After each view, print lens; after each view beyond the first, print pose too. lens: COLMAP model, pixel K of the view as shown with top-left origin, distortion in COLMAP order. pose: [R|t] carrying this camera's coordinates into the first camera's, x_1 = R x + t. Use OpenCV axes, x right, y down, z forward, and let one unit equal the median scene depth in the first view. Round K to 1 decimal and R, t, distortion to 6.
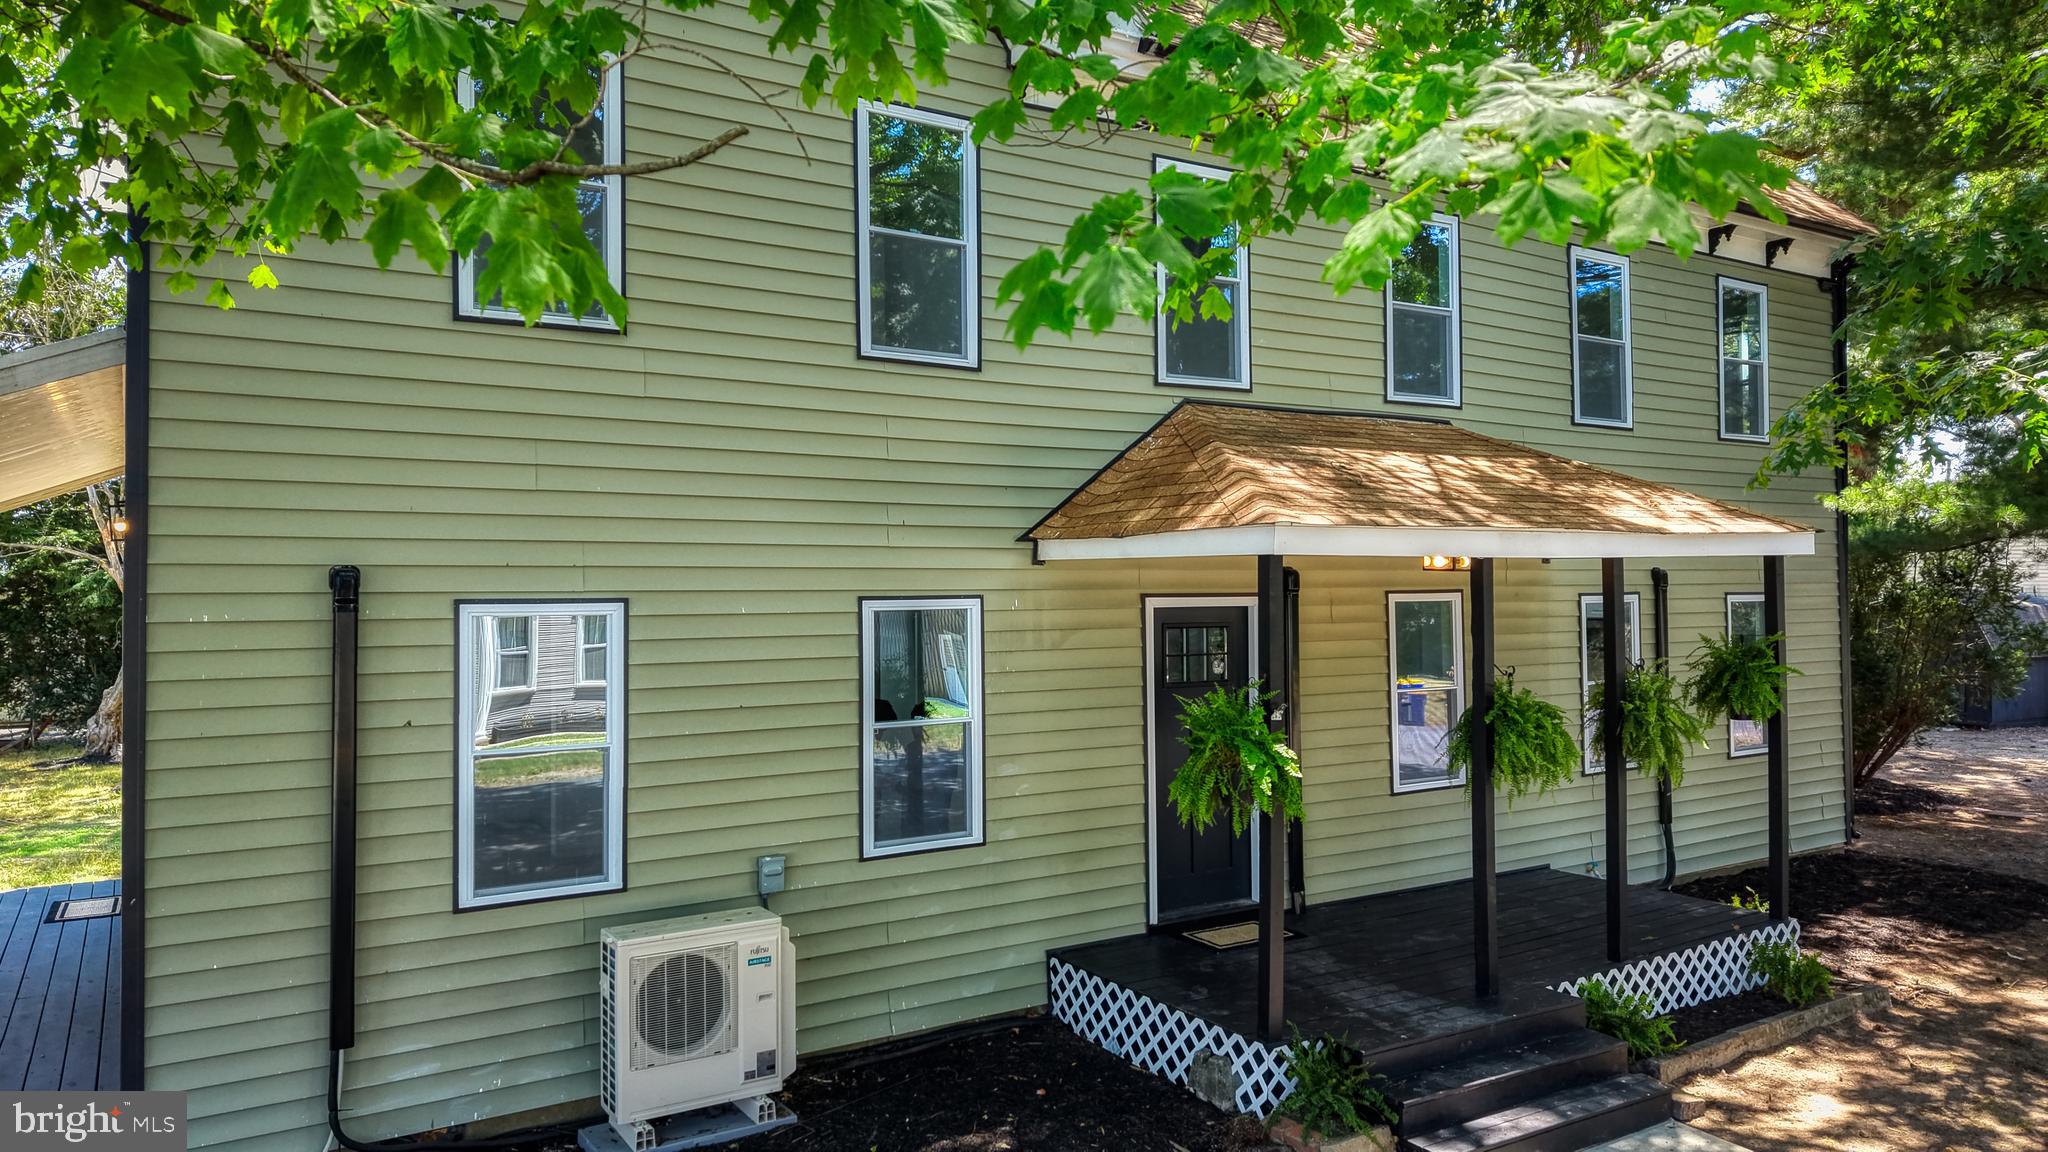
lens RADIAL K [[1380.7, 0, 1021.6], [0, 1380.7, 559.5], [0, 0, 1]] dist [0.056121, -0.044520]
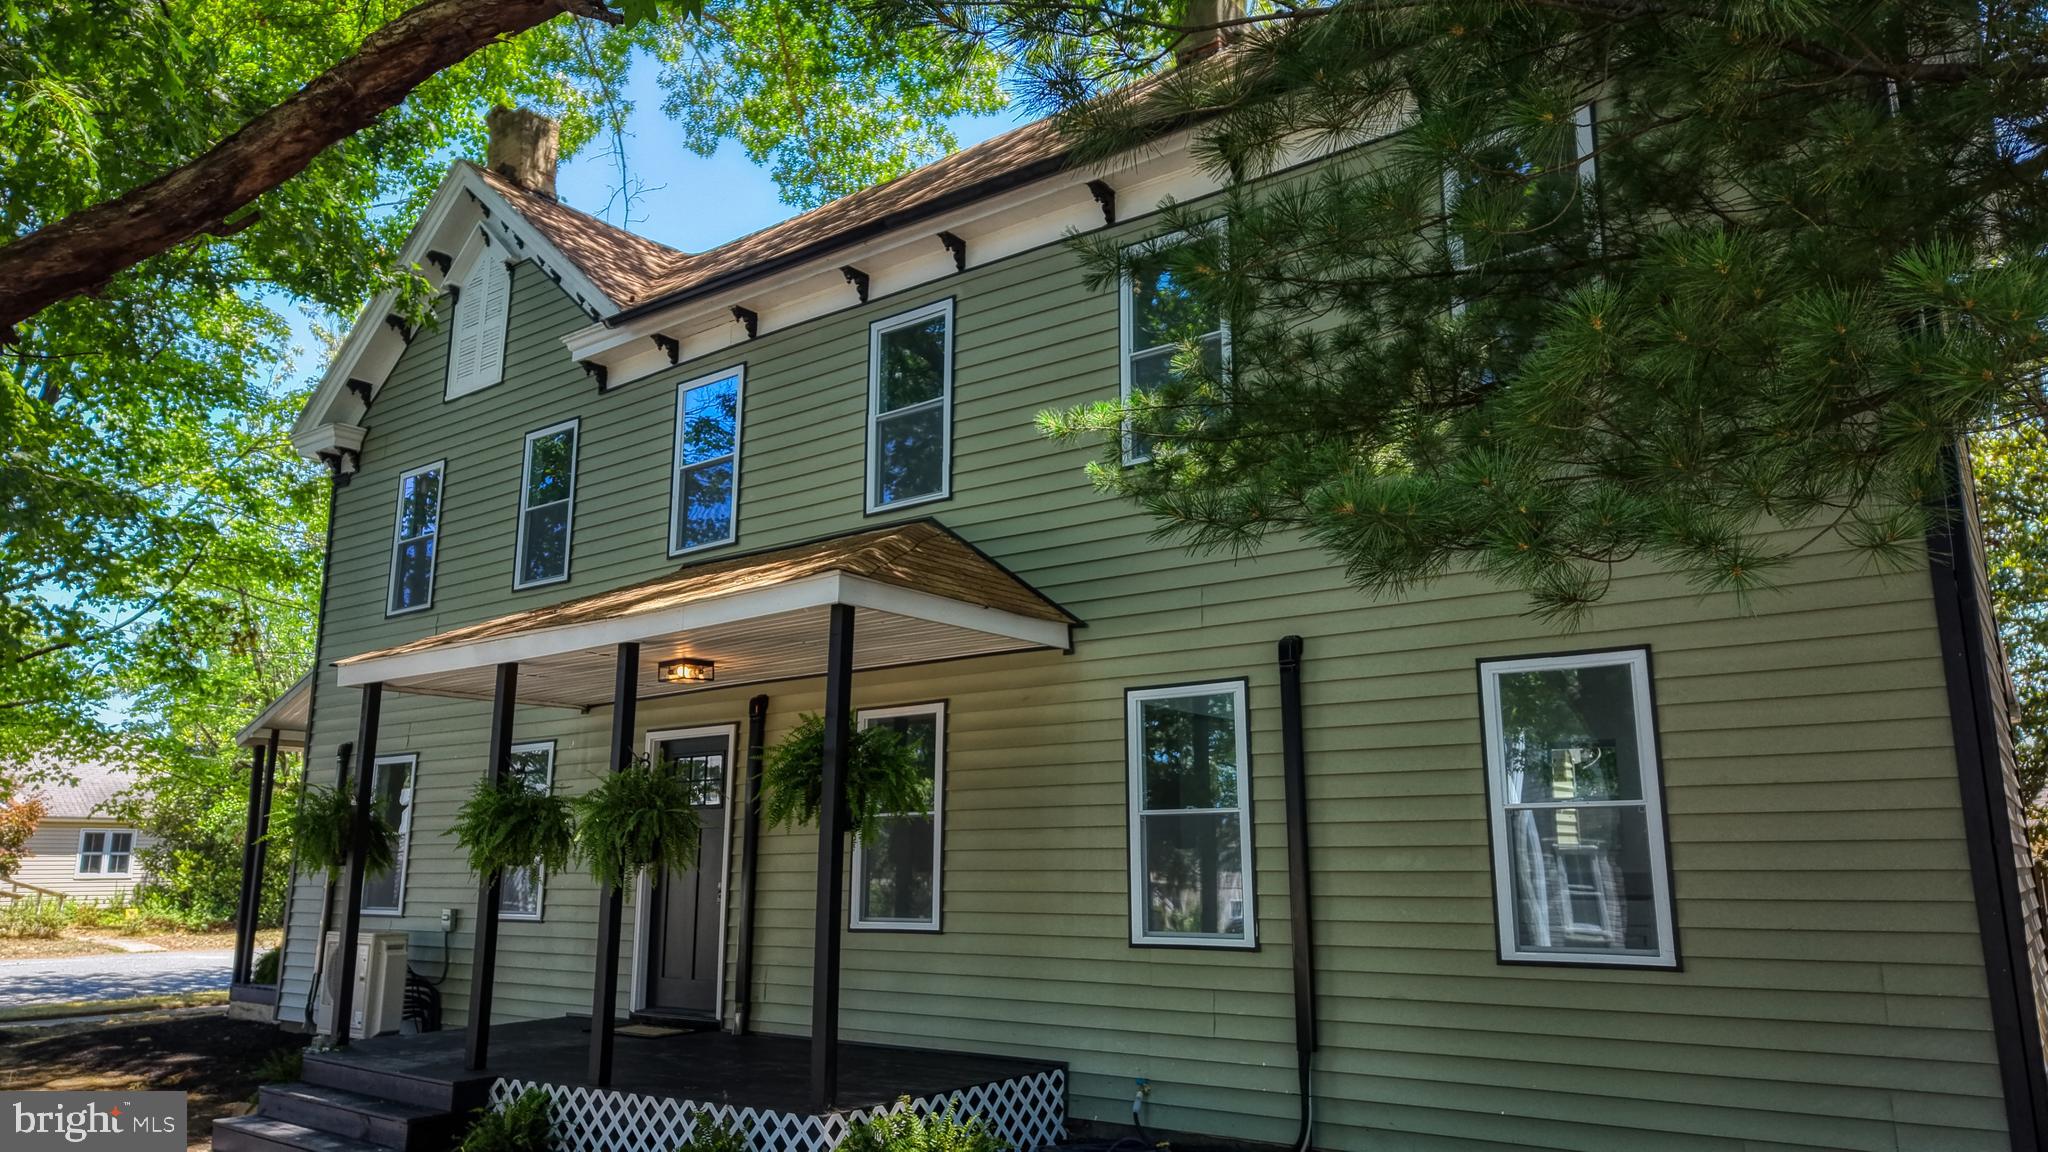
lens RADIAL K [[1340.5, 0, 999.5], [0, 1340.5, 568.8], [0, 0, 1]] dist [0.208057, -0.335431]
pose [[0.336892, -0.203573, -0.919273, 1.508829], [0.001841, 0.976487, -0.215568, 0.167480], [0.941542, 0.070930, 0.329345, 1.001313]]
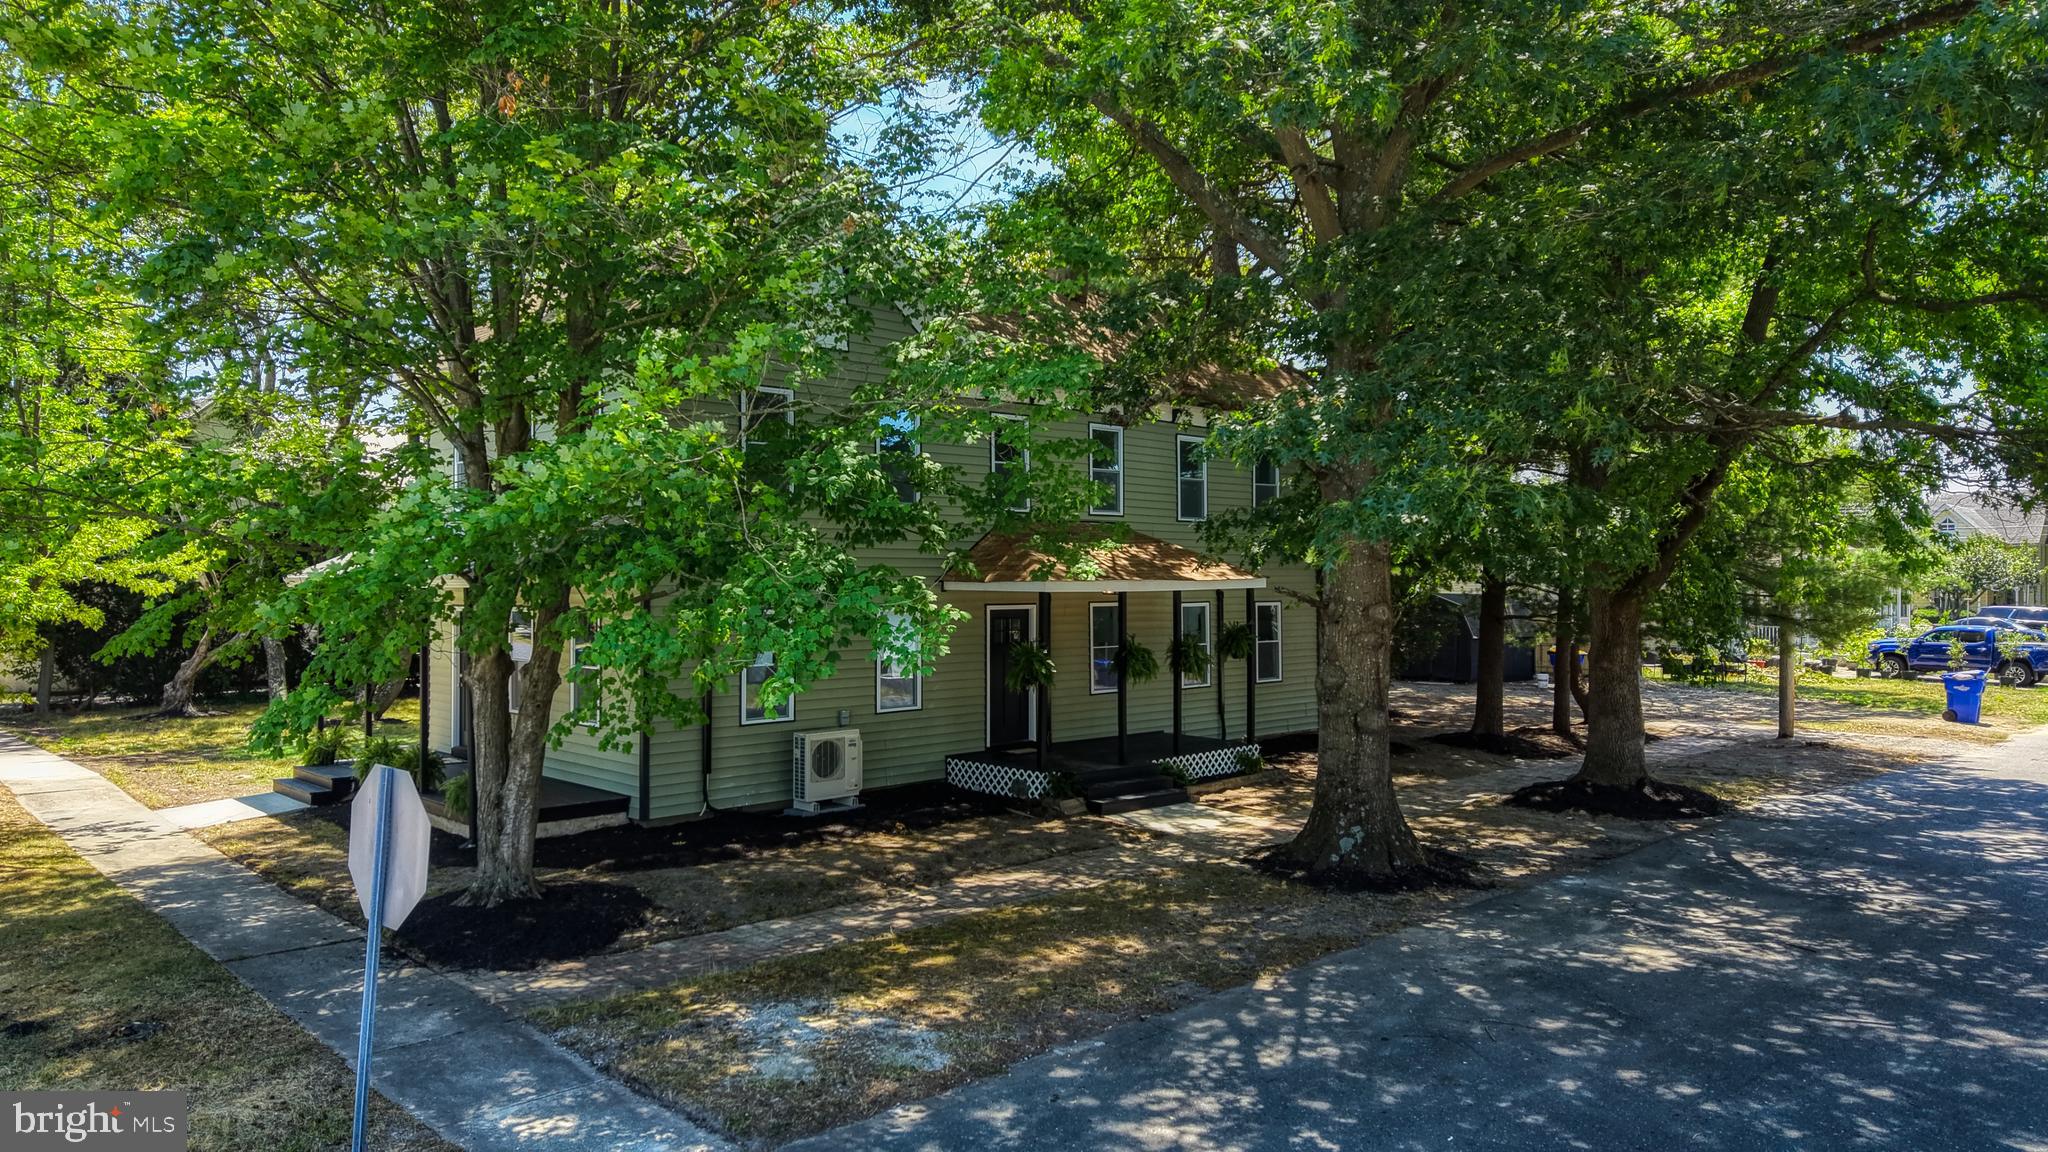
lens RADIAL K [[1340.5, 0, 999.5], [0, 1340.5, 568.8], [0, 0, 1]] dist [0.208057, -0.335431]
pose [[0.984914, 0.005456, 0.172958, -0.313299], [-0.006822, 0.999950, 0.007305, -0.057249], [-0.172909, -0.008375, 0.984902, -1.370604]]
